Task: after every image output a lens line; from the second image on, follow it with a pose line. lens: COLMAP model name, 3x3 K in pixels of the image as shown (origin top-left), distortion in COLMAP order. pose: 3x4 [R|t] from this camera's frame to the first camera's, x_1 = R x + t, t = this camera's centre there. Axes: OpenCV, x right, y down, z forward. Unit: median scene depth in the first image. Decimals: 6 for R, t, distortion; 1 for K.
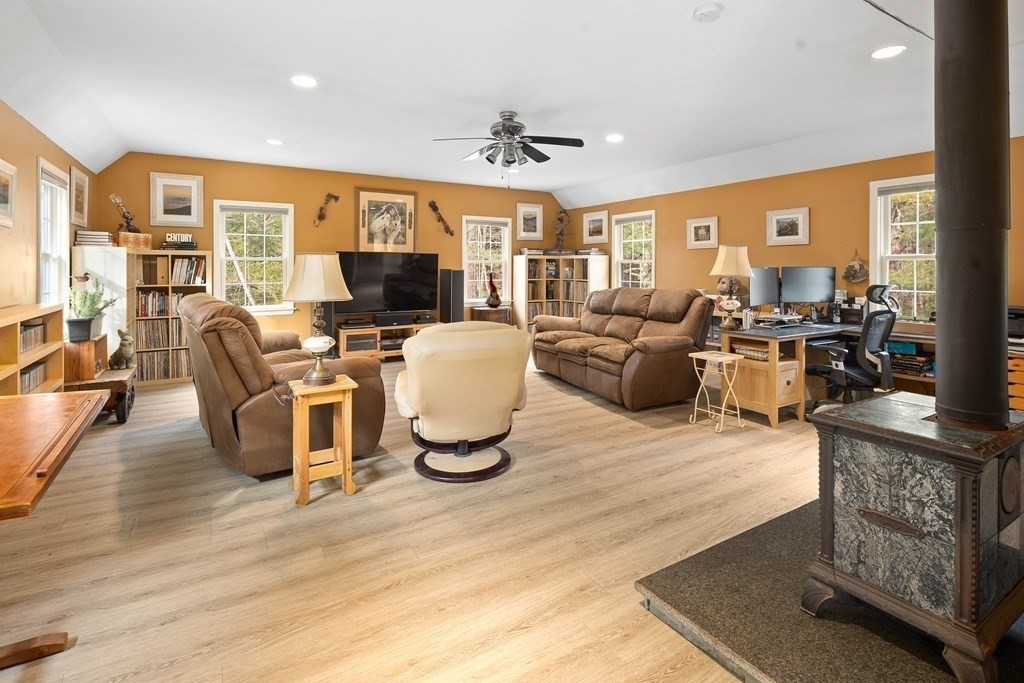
lens RADIAL K [[500.2, 0, 524.2], [0, 500.2, 267.8], [0, 0, 1]] dist [0.000572, -0.000161]
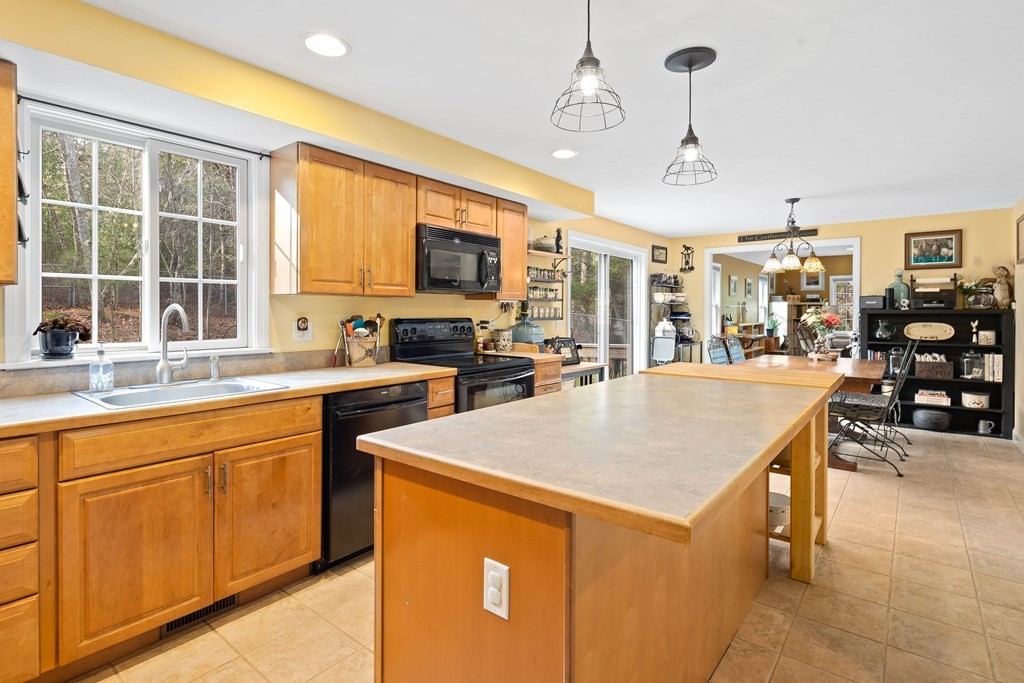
lens RADIAL K [[504.8, 0, 518.7], [0, 504.8, 313.5], [0, 0, 1]] dist [-0.001832, -0.001085]
pose [[0.340006, 0.003942, -0.940415, 0.934097], [-0.001361, 0.999992, 0.003700, 0.005916], [0.940422, 0.000022, 0.340009, -0.930280]]
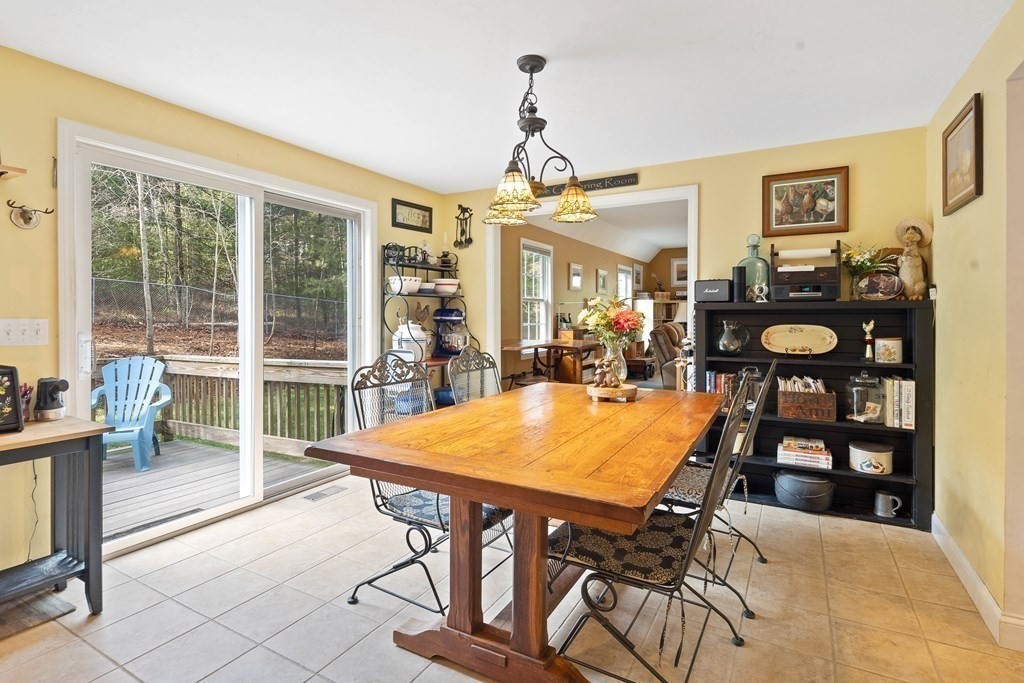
lens RADIAL K [[498.7, 0, 521.1], [0, 498.7, 314.4], [0, 0, 1]] dist [0.000030, 0.000094]
pose [[0.487967, 0.001569, -0.872860, 0.631324], [-0.000254, 0.999999, 0.001655, 0.013565], [0.872862, -0.000586, 0.487967, -0.409774]]
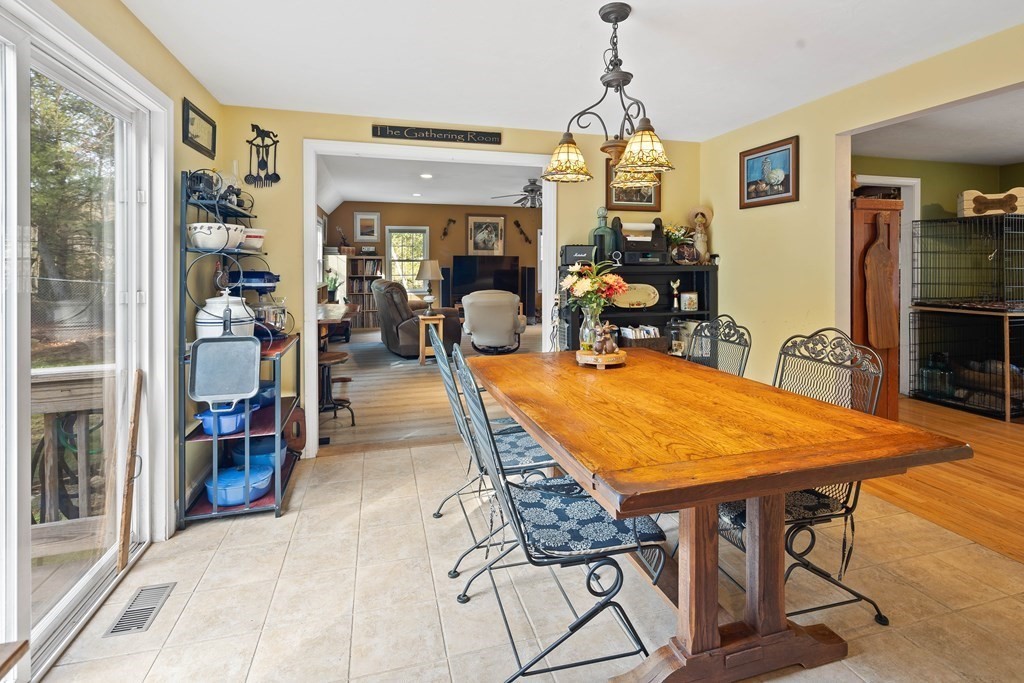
lens RADIAL K [[500.2, 0, 524.2], [0, 500.2, 267.8], [0, 0, 1]] dist [0.000572, -0.000161]
pose [[0.962983, -0.000533, -0.269561, 0.329639], [0.001657, 0.999991, 0.003943, 0.000491], [0.269557, -0.004244, 0.962975, -0.576639]]
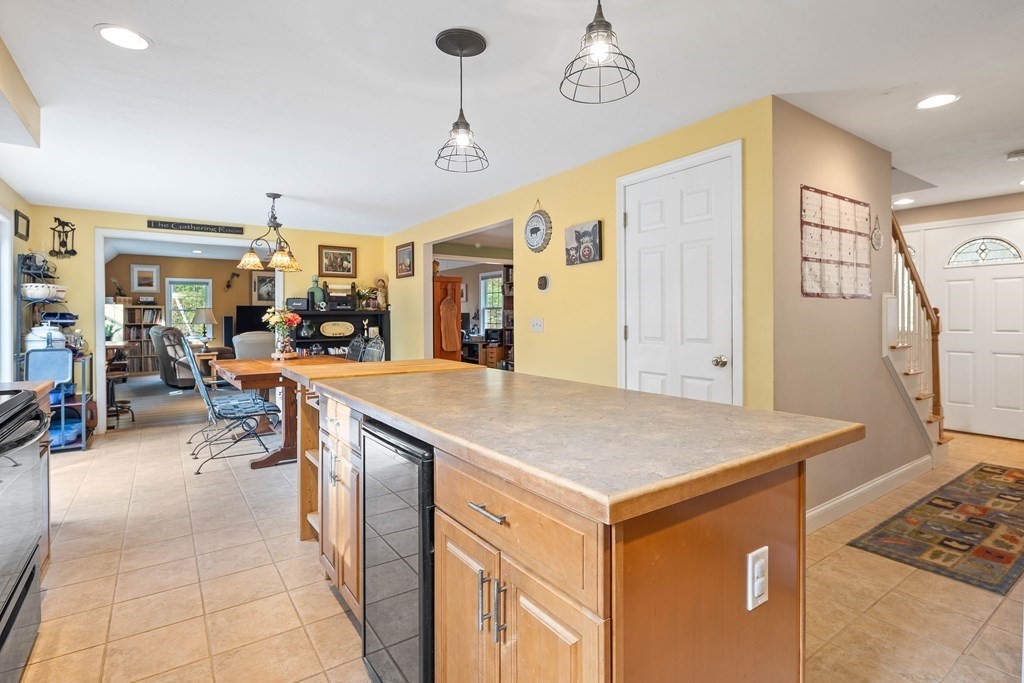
lens RADIAL K [[503.8, 0, 522.0], [0, 503.8, 319.4], [0, 0, 1]] dist [-0.002174, -0.001394]
pose [[0.997969, -0.005177, 0.063491, 0.642575], [0.004928, 0.999980, 0.004075, 0.017839], [-0.063511, -0.003753, 0.997974, -1.048973]]
